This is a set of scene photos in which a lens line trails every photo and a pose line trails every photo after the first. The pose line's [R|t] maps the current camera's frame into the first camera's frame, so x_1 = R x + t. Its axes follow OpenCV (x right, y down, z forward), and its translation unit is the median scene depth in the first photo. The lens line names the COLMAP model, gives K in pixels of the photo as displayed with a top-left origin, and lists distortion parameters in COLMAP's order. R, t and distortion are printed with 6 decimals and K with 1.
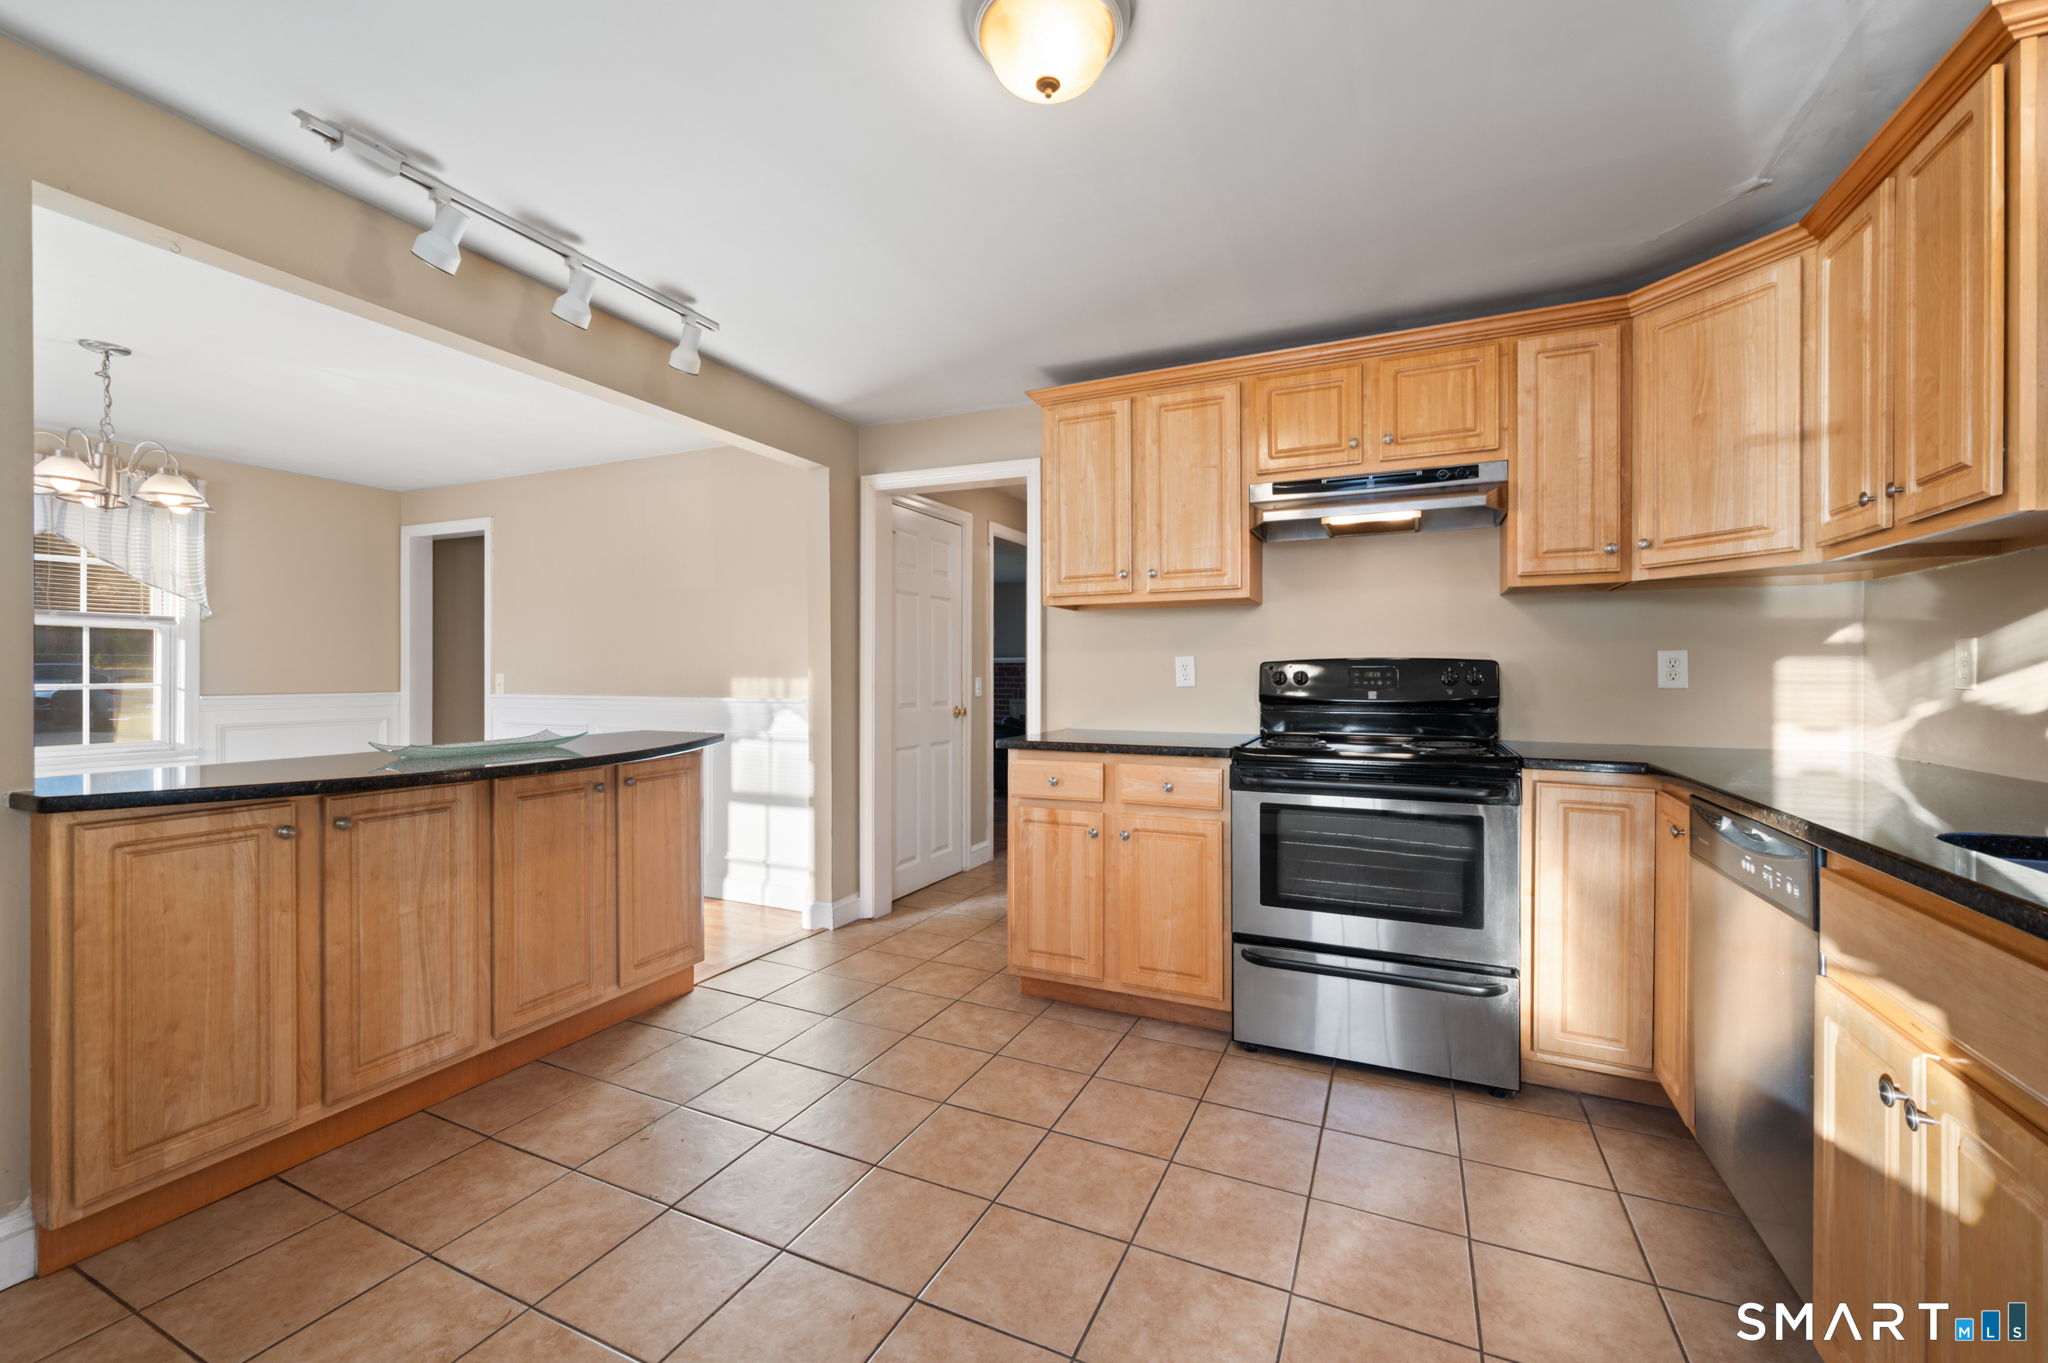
lens RADIAL K [[823.5, 0, 1030.3], [0, 823.5, 673.9], [0, 0, 1]] dist [0.000205, 0.000146]
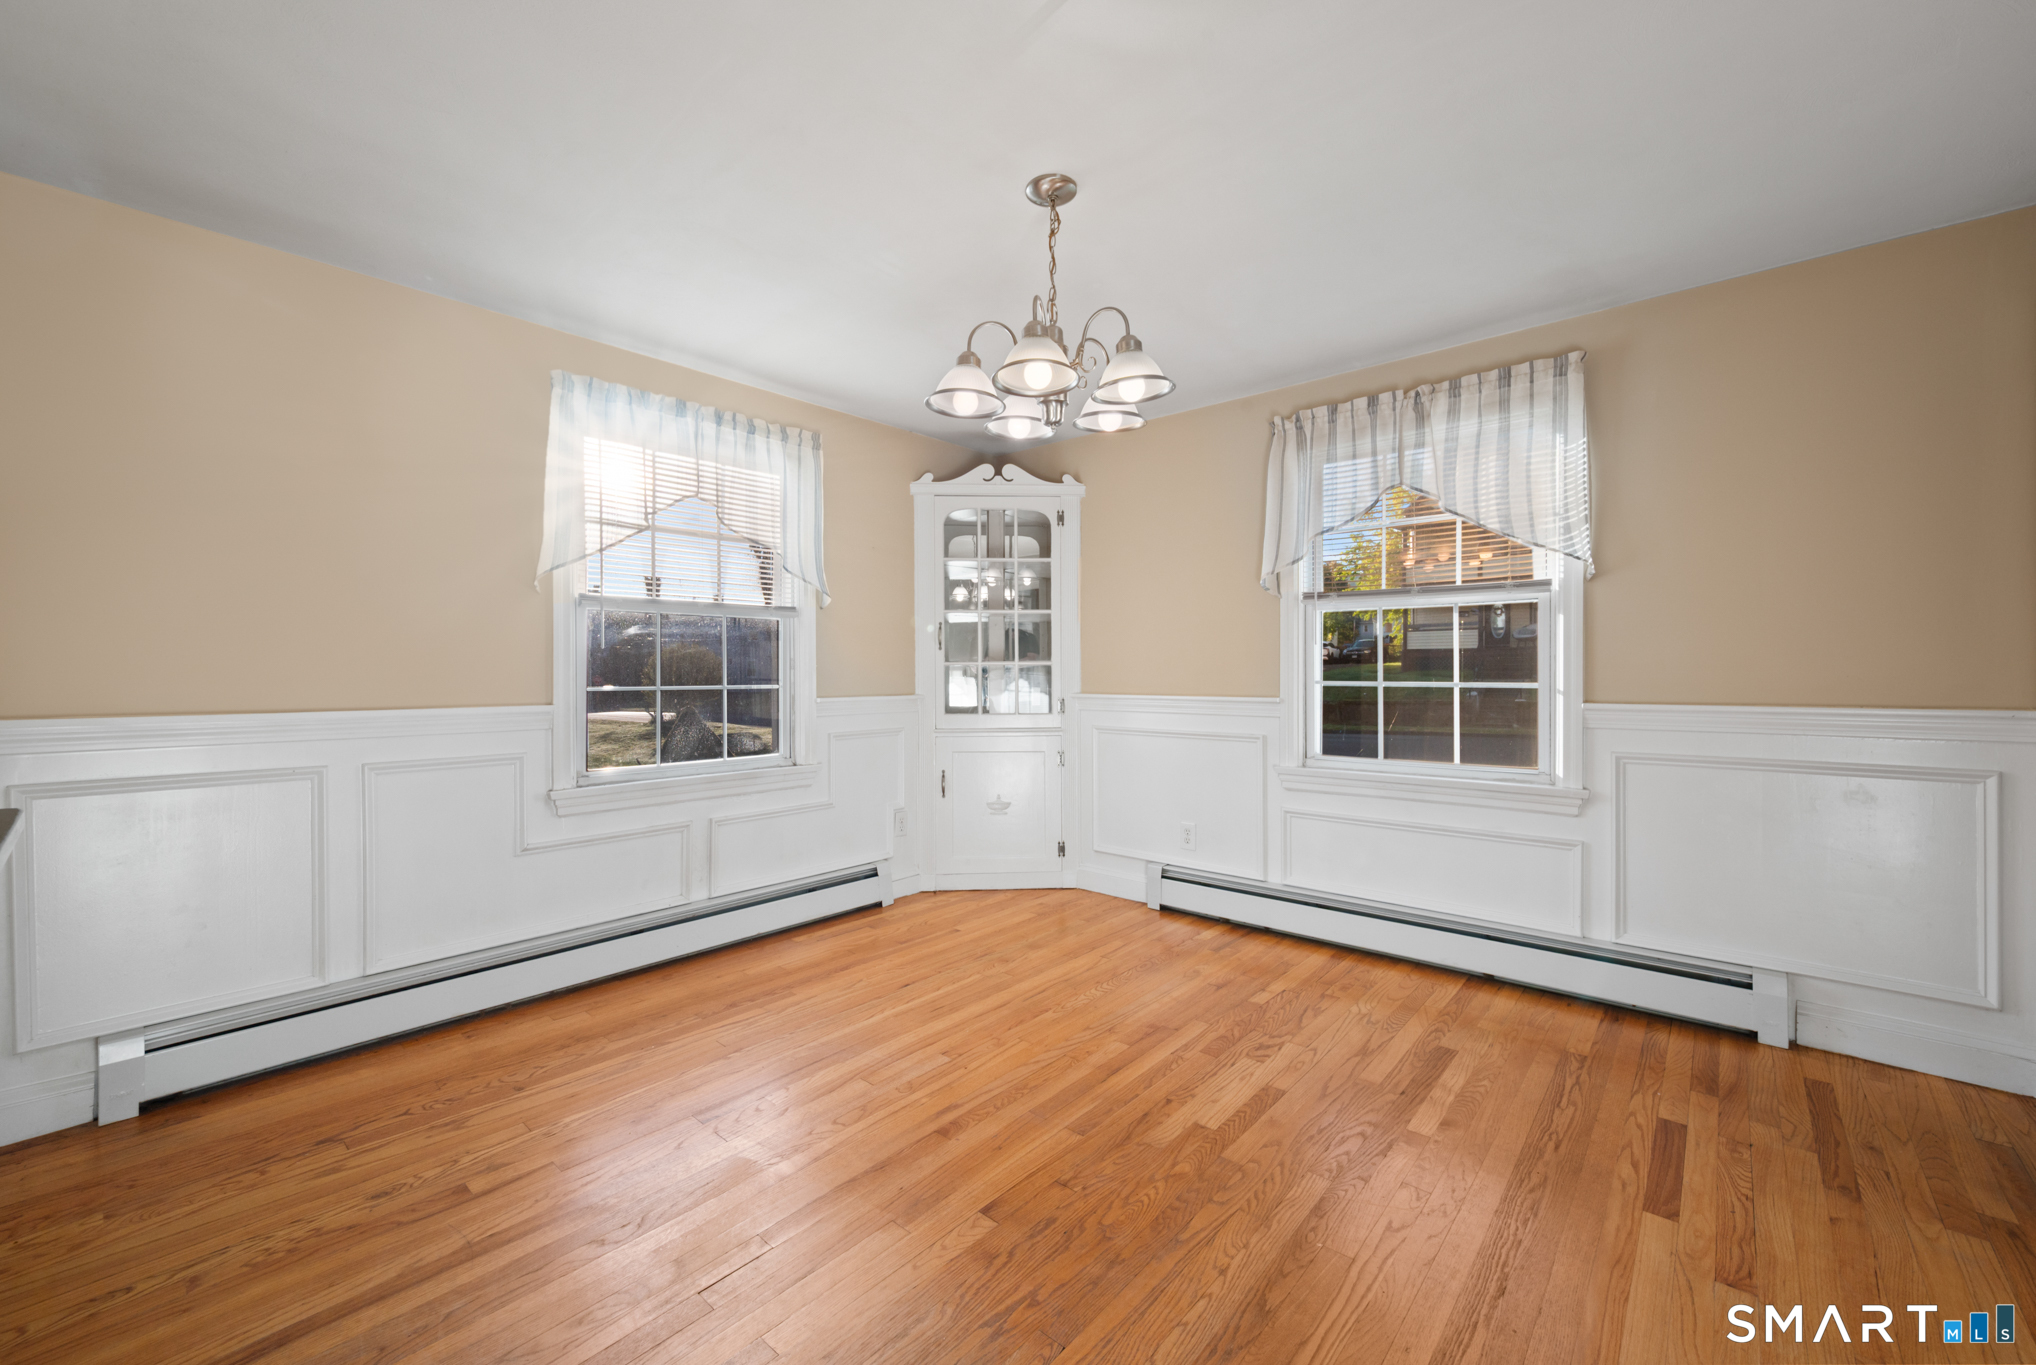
lens RADIAL K [[812.8, 0, 1034.6], [0, 812.8, 674.9], [0, 0, 1]] dist [-0.000009, -0.000564]
pose [[-0.270369, 0.001136, -0.962756, -0.557911], [-0.001122, 0.999998, 0.001495, 0.007898], [0.962756, 0.001485, -0.270367, 1.428499]]
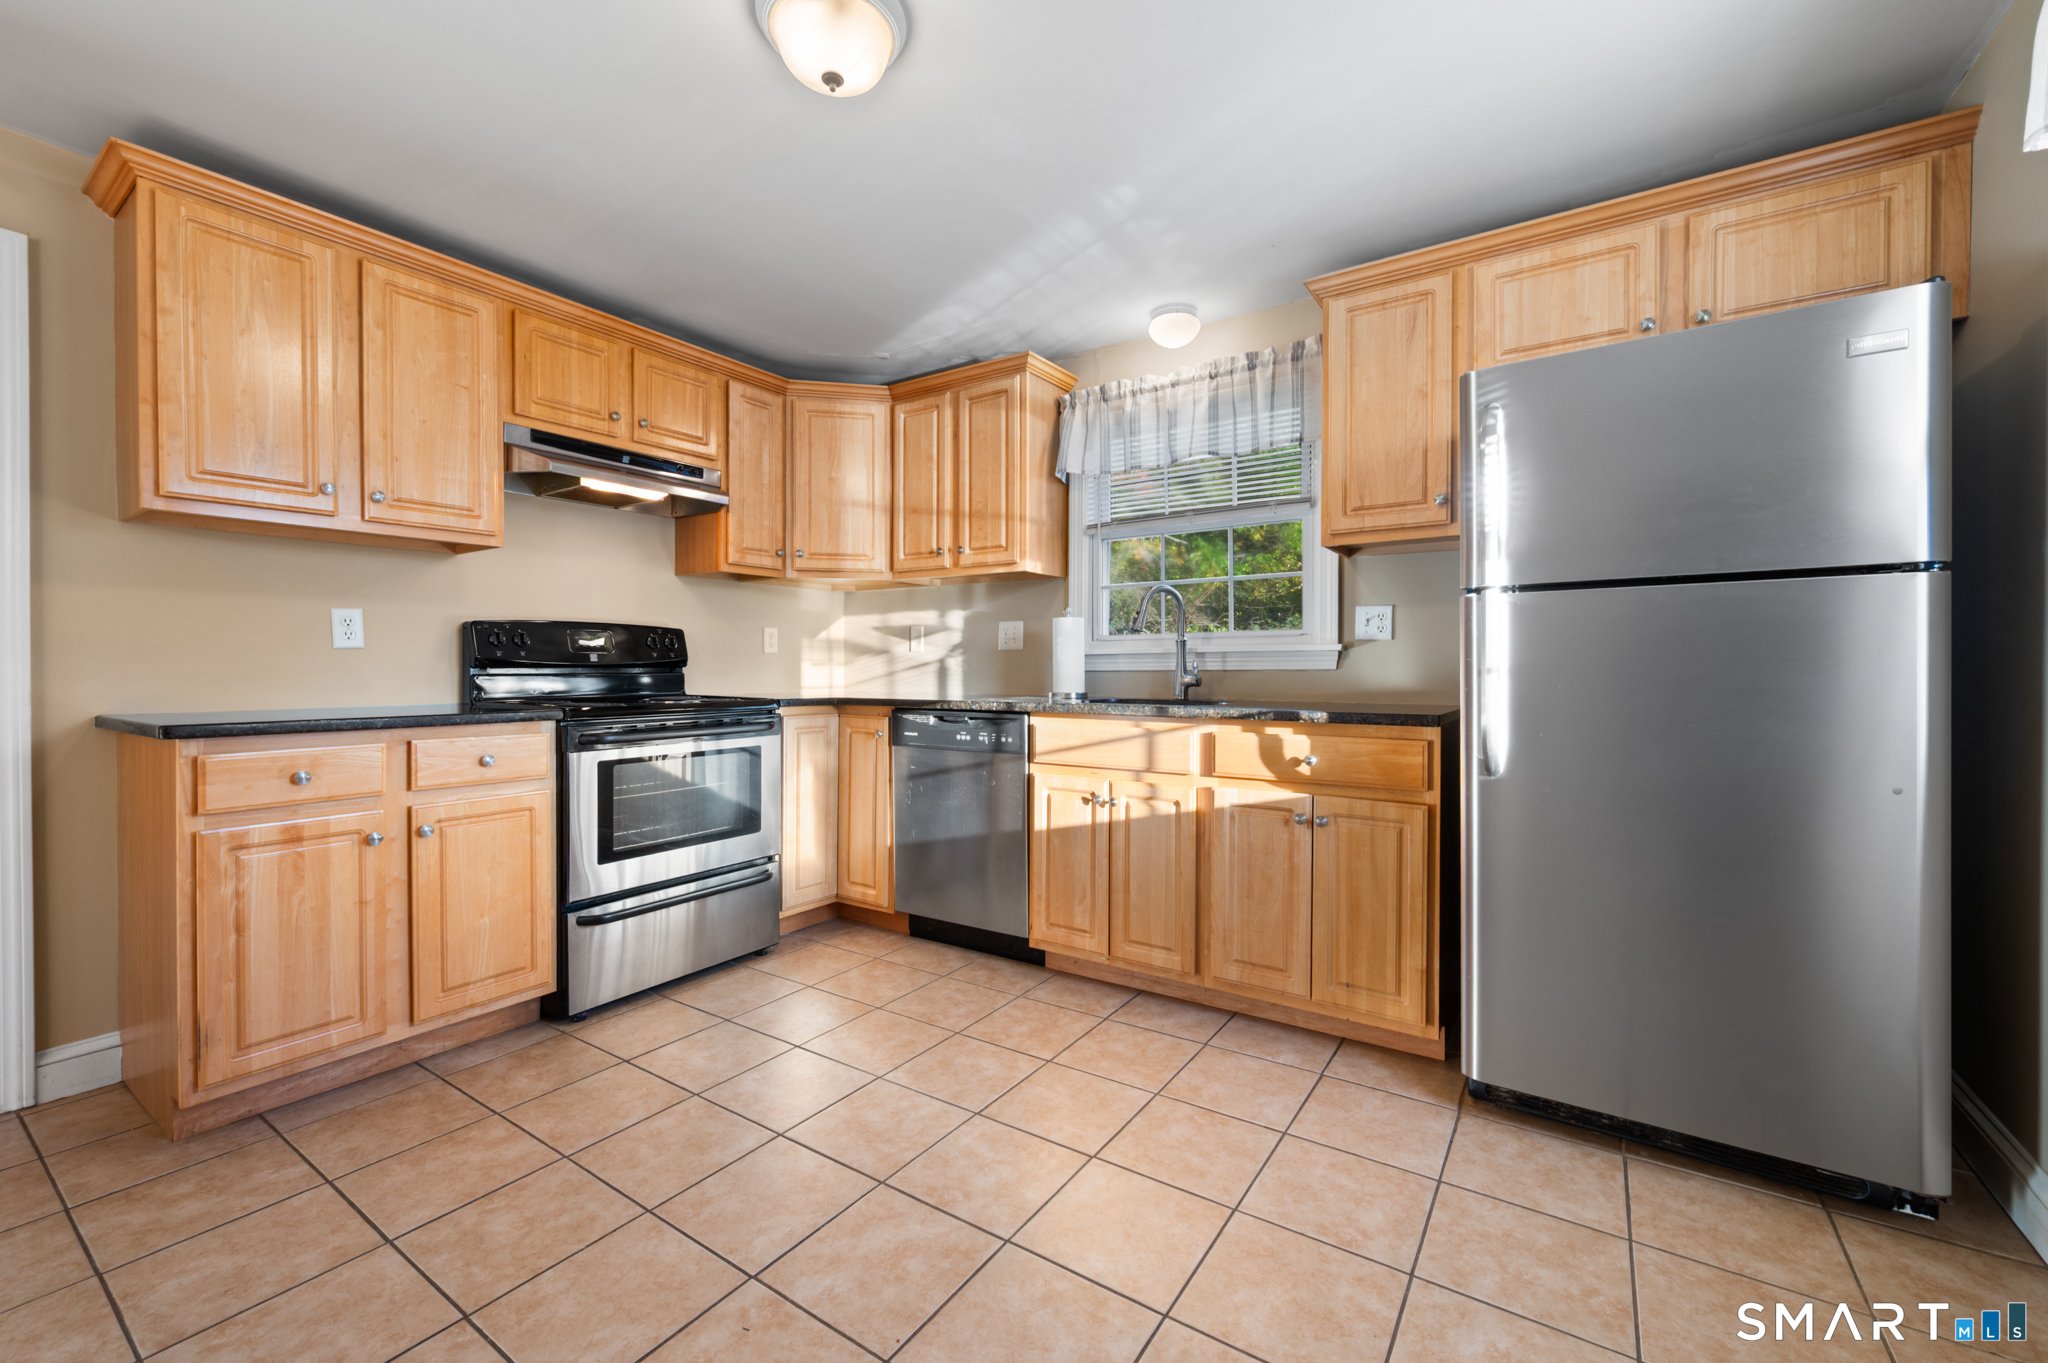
lens RADIAL K [[823.5, 0, 1022.4], [0, 823.5, 675.7], [0, 0, 1]] dist [0.000205, 0.000146]
pose [[0.163563, -0.009653, 0.986486, -0.620082], [0.000570, 0.999953, 0.009691, 0.045619], [-0.986533, -0.001023, 0.163561, 0.342612]]
